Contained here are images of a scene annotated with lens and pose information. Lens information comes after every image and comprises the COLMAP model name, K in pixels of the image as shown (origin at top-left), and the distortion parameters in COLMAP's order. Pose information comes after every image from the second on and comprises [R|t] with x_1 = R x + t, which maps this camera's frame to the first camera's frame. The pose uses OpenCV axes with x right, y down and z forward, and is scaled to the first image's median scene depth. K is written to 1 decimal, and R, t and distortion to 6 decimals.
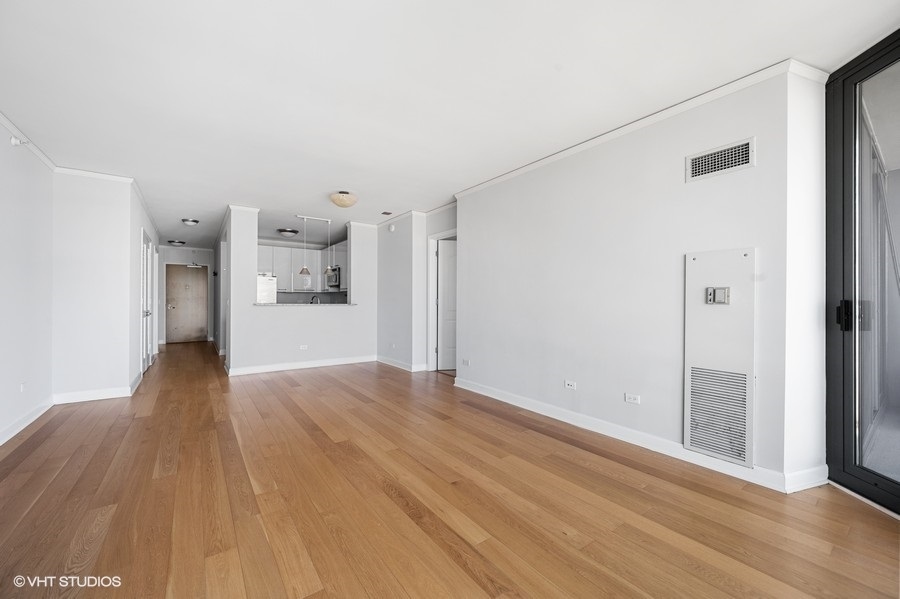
lens RADIAL K [[359.1, 0, 450.0], [0, 359.1, 299.5], [0, 0, 1]] dist [0.000323, 0.000134]
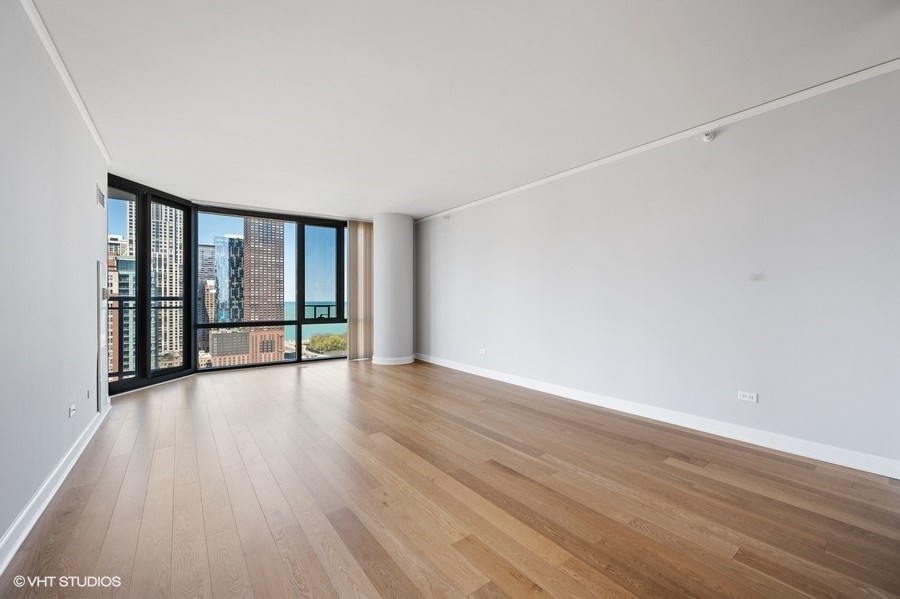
lens RADIAL K [[352.0, 0, 448.3], [0, 352.0, 299.8], [0, 0, 1]] dist [-0.001254, -0.000035]
pose [[-0.999715, 0.001533, -0.023822, -0.449633], [0.001586, 0.999996, -0.002197, 0.012346], [0.023818, -0.002234, -0.999714, 1.860902]]
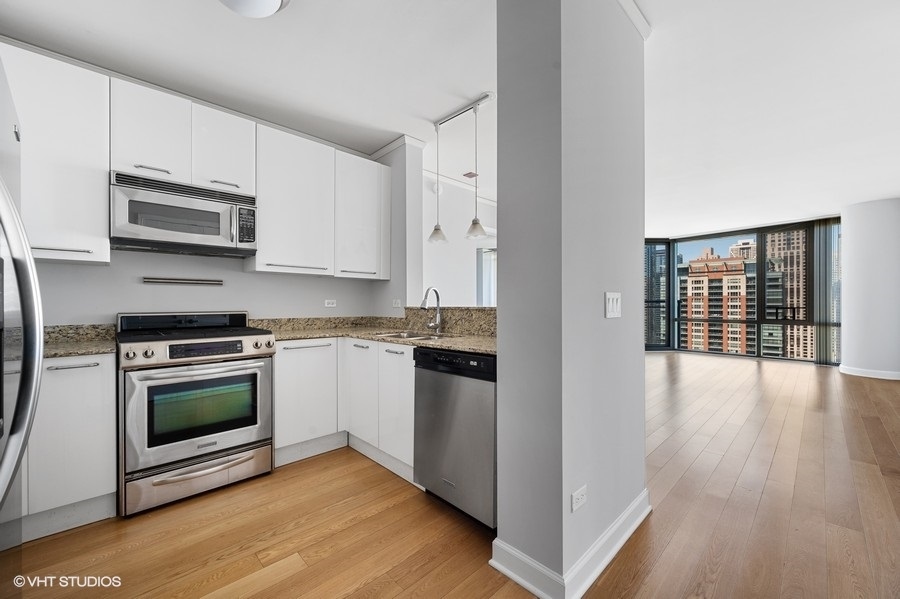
lens RADIAL K [[355.9, 0, 449.1], [0, 355.9, 303.2], [0, 0, 1]] dist [0.000232, -0.000051]
pose [[-0.136190, -0.000695, 0.990682, -1.603355], [0.000924, 0.999999, 0.000829, 0.010265], [-0.990682, 0.001028, -0.136190, 2.123353]]
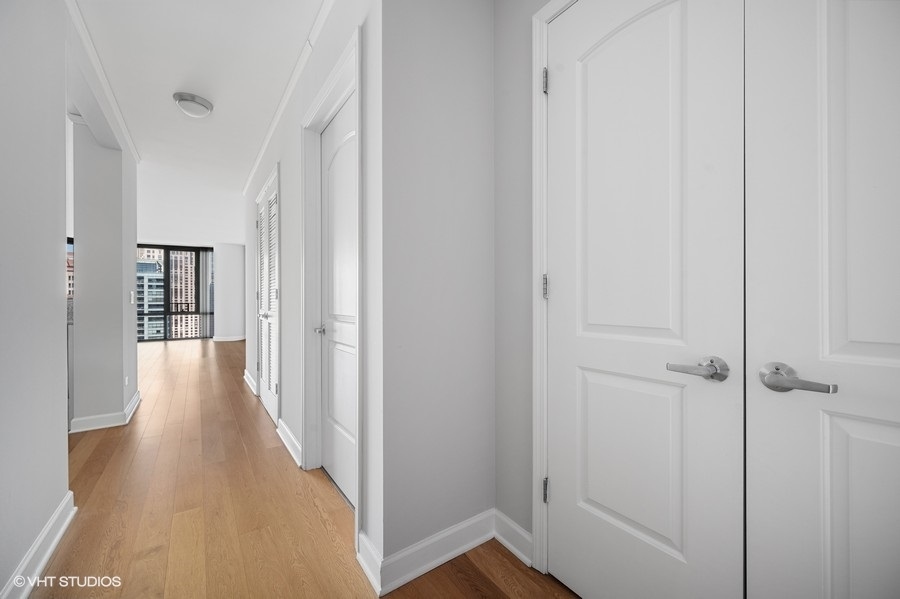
lens RADIAL K [[352.0, 0, 448.3], [0, 352.0, 299.8], [0, 0, 1]] dist [-0.001254, -0.000035]
pose [[-0.999960, 0.003012, 0.008389, -2.106471], [0.002985, 0.999990, -0.003205, 0.028444], [-0.008398, -0.003180, -0.999960, 2.884108]]
